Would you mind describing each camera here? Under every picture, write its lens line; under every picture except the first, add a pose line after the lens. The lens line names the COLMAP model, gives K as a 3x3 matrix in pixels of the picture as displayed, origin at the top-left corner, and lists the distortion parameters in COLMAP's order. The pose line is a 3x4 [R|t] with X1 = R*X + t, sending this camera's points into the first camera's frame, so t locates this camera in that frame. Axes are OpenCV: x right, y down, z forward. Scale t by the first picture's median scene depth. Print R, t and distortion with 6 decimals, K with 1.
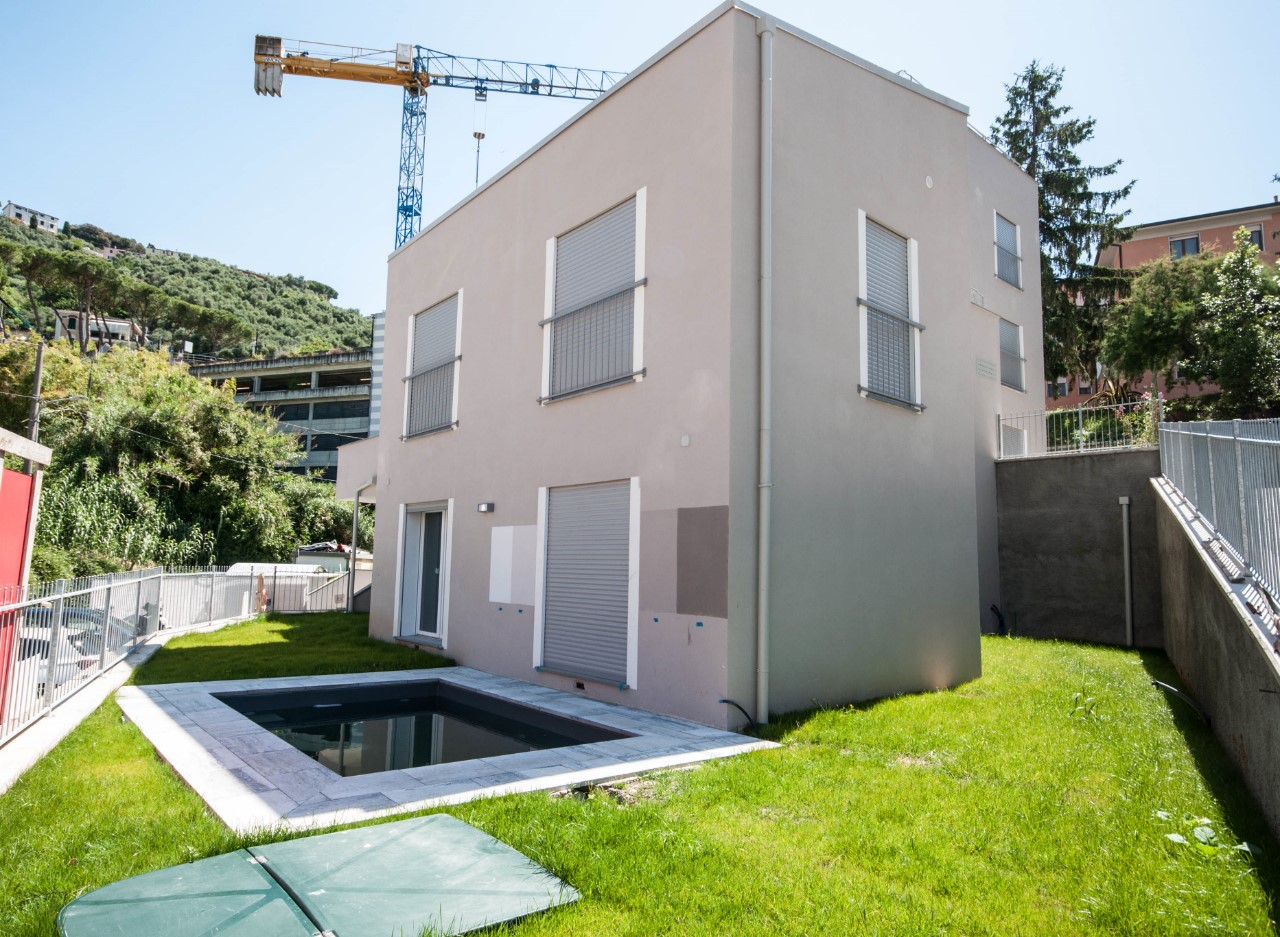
lens RADIAL K [[713.0, 0, 556.5], [0, 713.0, 486.3], [0, 0, 1]] dist [0.002060, 0.006366]
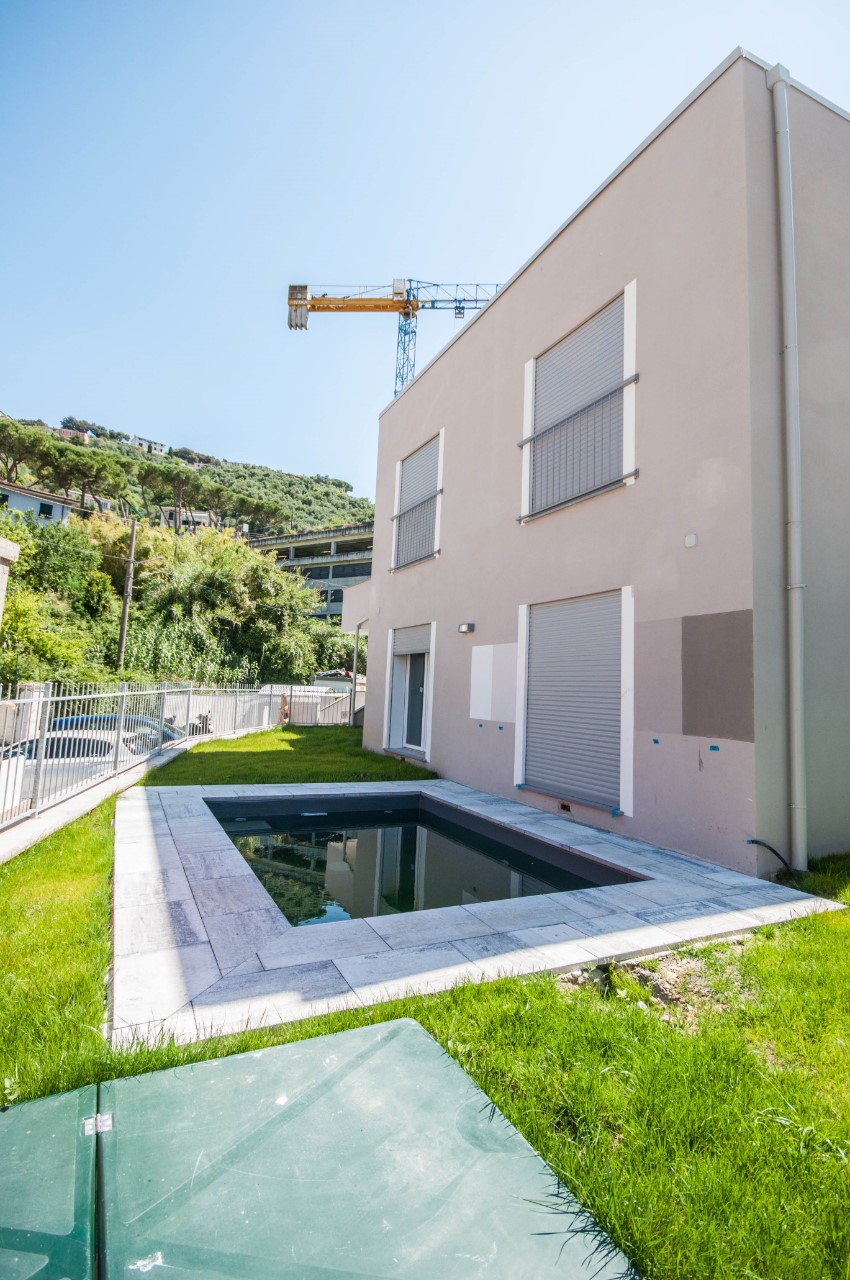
lens RADIAL K [[554.3, 0, 423.6], [0, 554.3, 626.9], [0, 0, 1]] dist [-0.002502, -0.003576]
pose [[0.985326, -0.003551, -0.170646, -0.020419], [0.002029, 0.999957, -0.009095, 0.033318], [0.170671, 0.008615, 0.985290, 0.178032]]
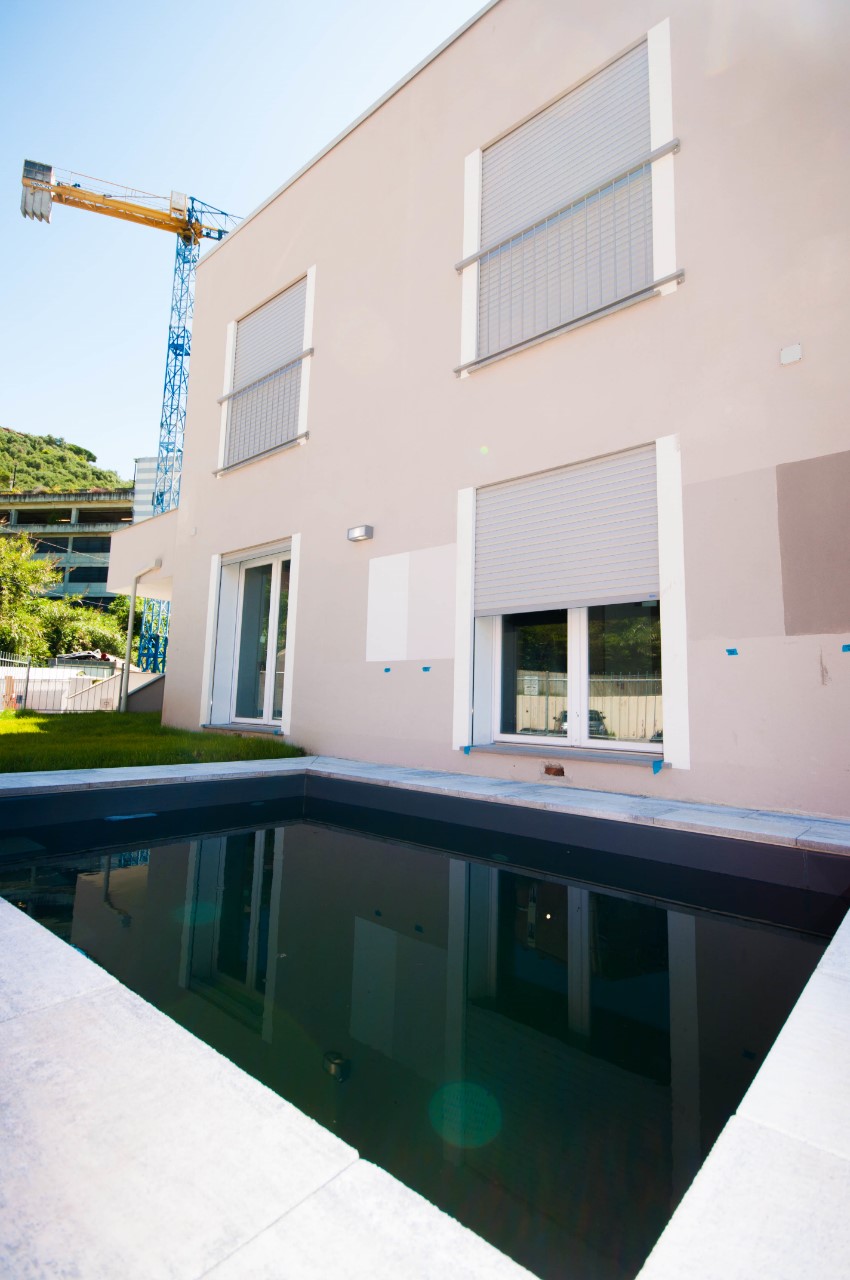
lens RADIAL K [[577.4, 0, 403.3], [0, 577.4, 631.7], [0, 0, 1]] dist [0.006995, -0.004144]
pose [[0.980121, 0.027279, 0.196514, -0.157136], [-0.025814, 0.999617, -0.010016, 0.124930], [-0.196712, 0.004744, 0.980450, 0.393864]]
